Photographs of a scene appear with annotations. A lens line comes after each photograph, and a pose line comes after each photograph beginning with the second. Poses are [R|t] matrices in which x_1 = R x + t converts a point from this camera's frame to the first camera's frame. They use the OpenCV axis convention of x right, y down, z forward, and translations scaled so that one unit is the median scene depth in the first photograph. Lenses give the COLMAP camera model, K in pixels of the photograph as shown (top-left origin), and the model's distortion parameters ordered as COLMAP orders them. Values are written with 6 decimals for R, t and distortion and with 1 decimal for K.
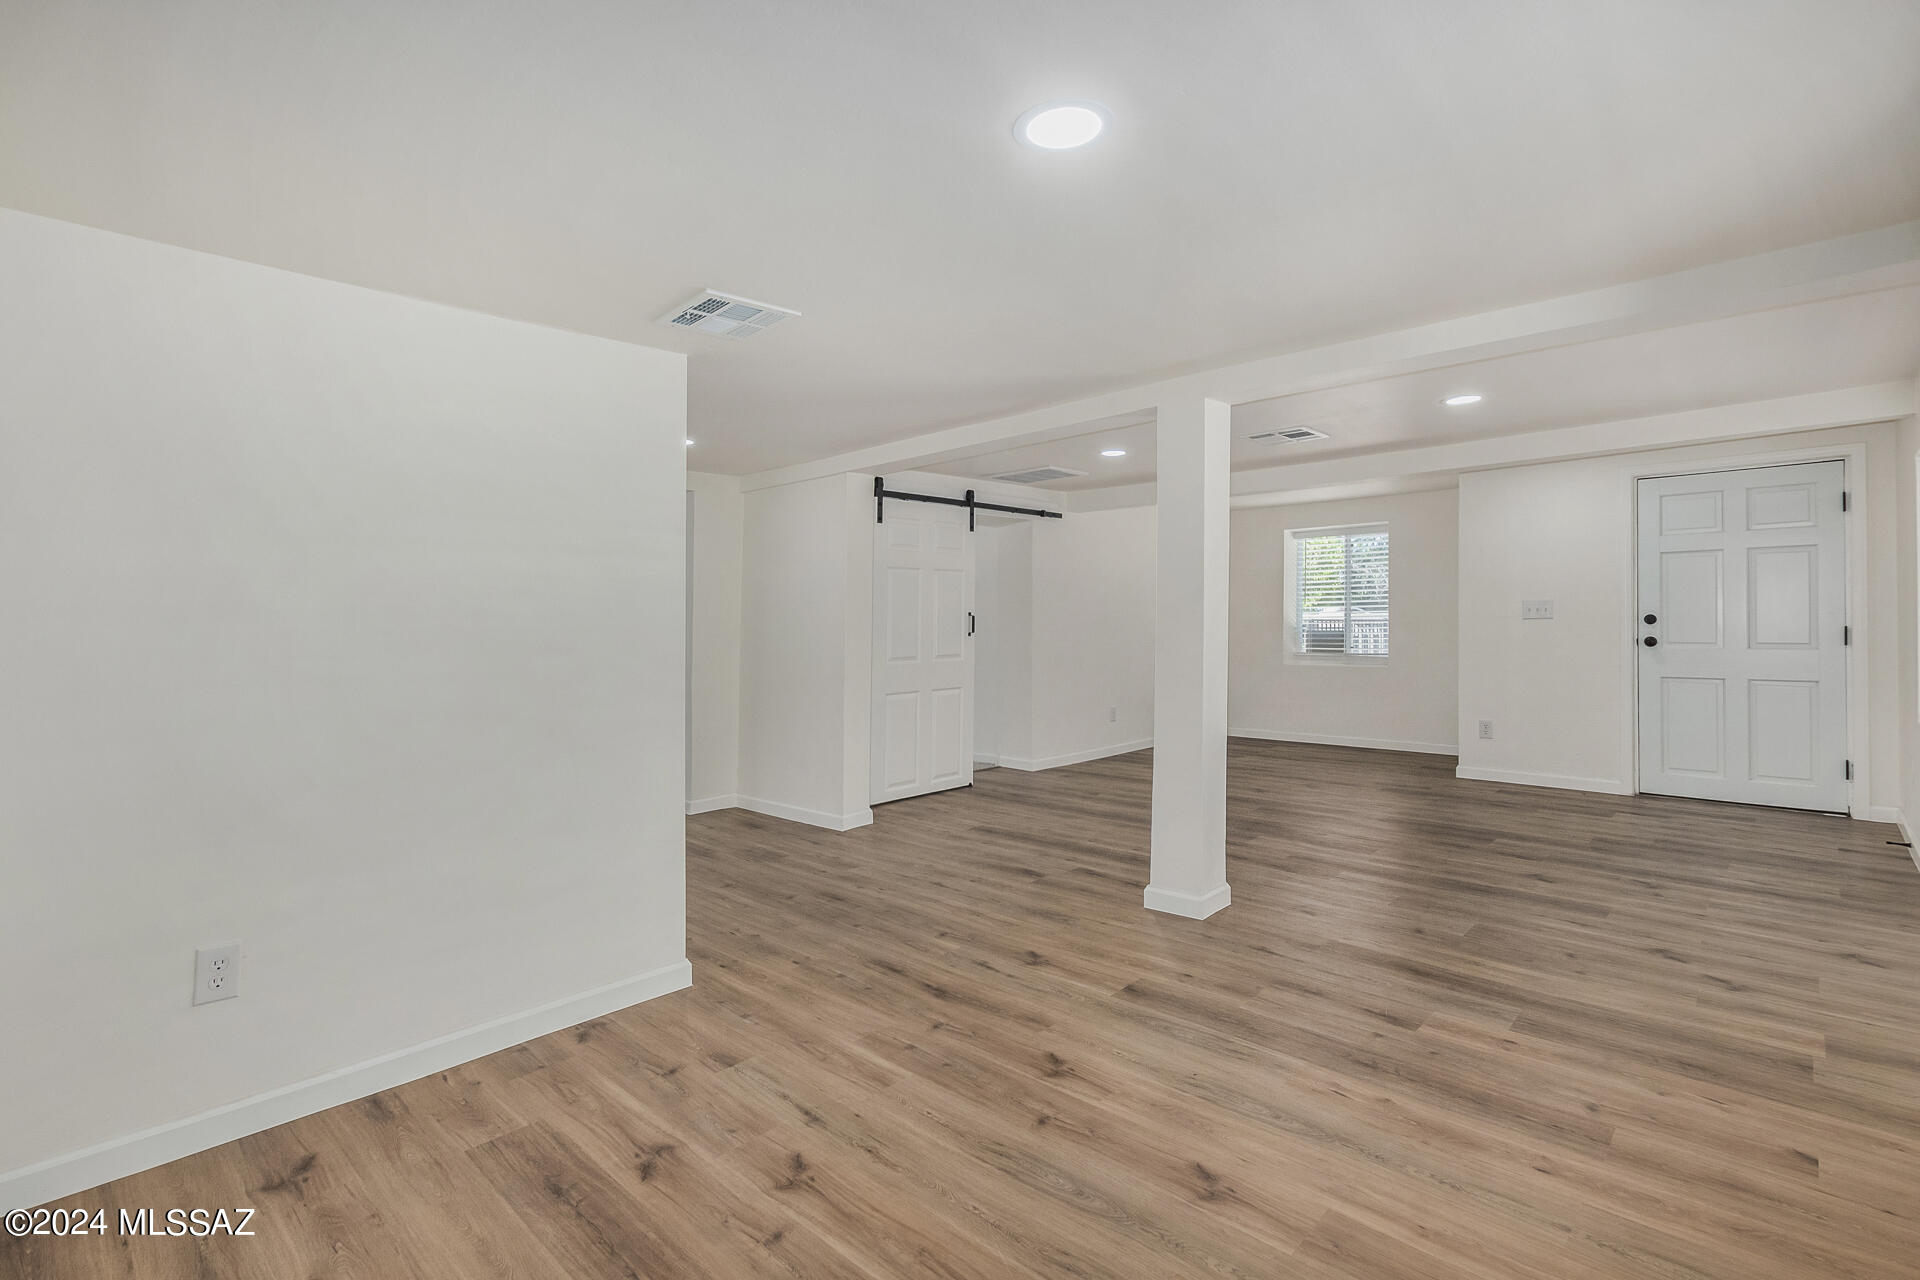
lens RADIAL K [[902.3, 0, 967.2], [0, 902.3, 627.1], [0, 0, 1]] dist [-0.000161, -0.002242]
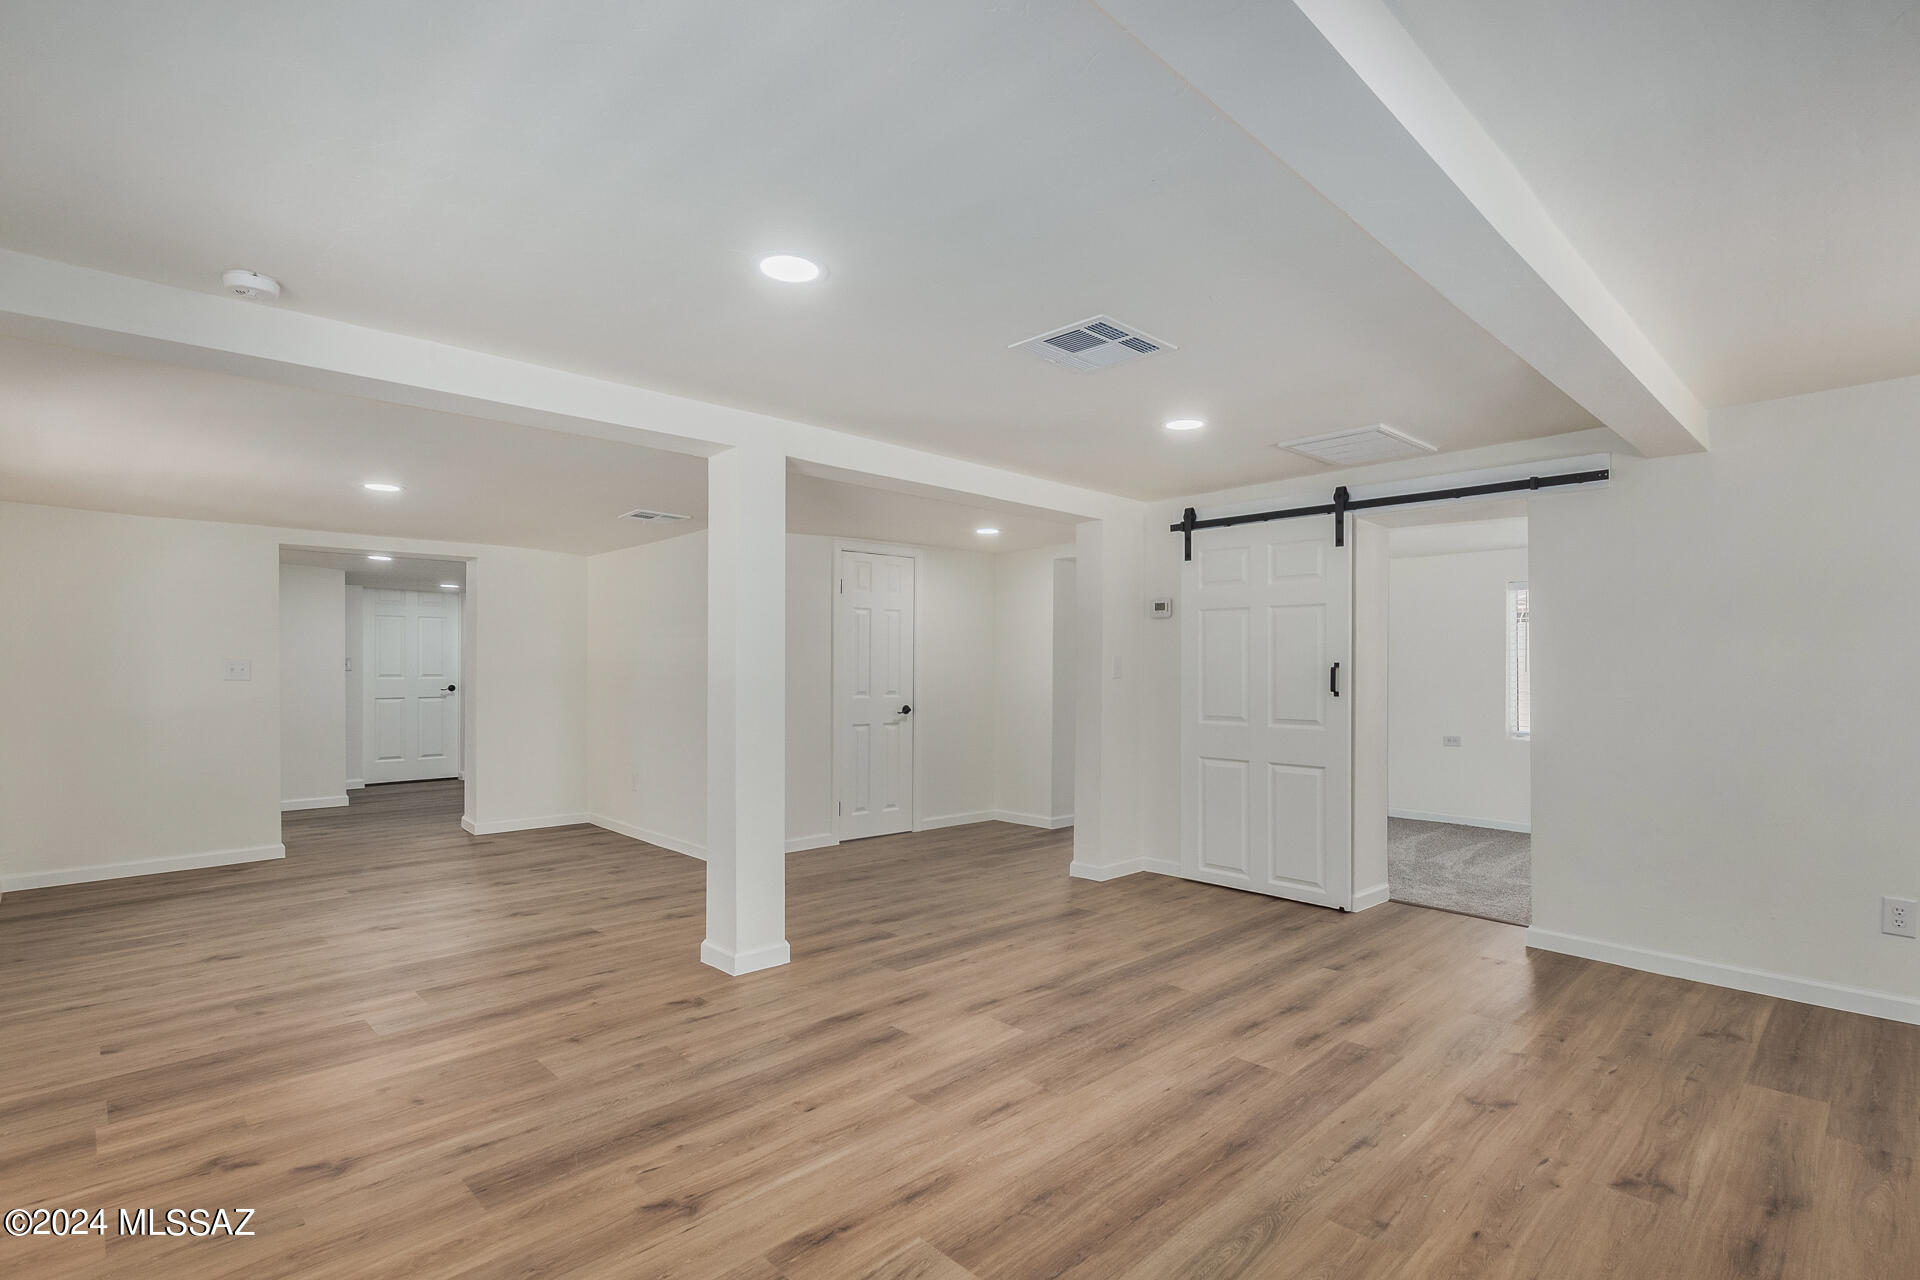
lens RADIAL K [[902.3, 0, 976.7], [0, 902.3, 646.4], [0, 0, 1]] dist [-0.000161, -0.002242]
pose [[-0.035394, -0.010423, -0.999319, 1.702130], [-0.012587, 0.999871, -0.009982, -0.042581], [0.999294, 0.012225, -0.035521, 1.776630]]
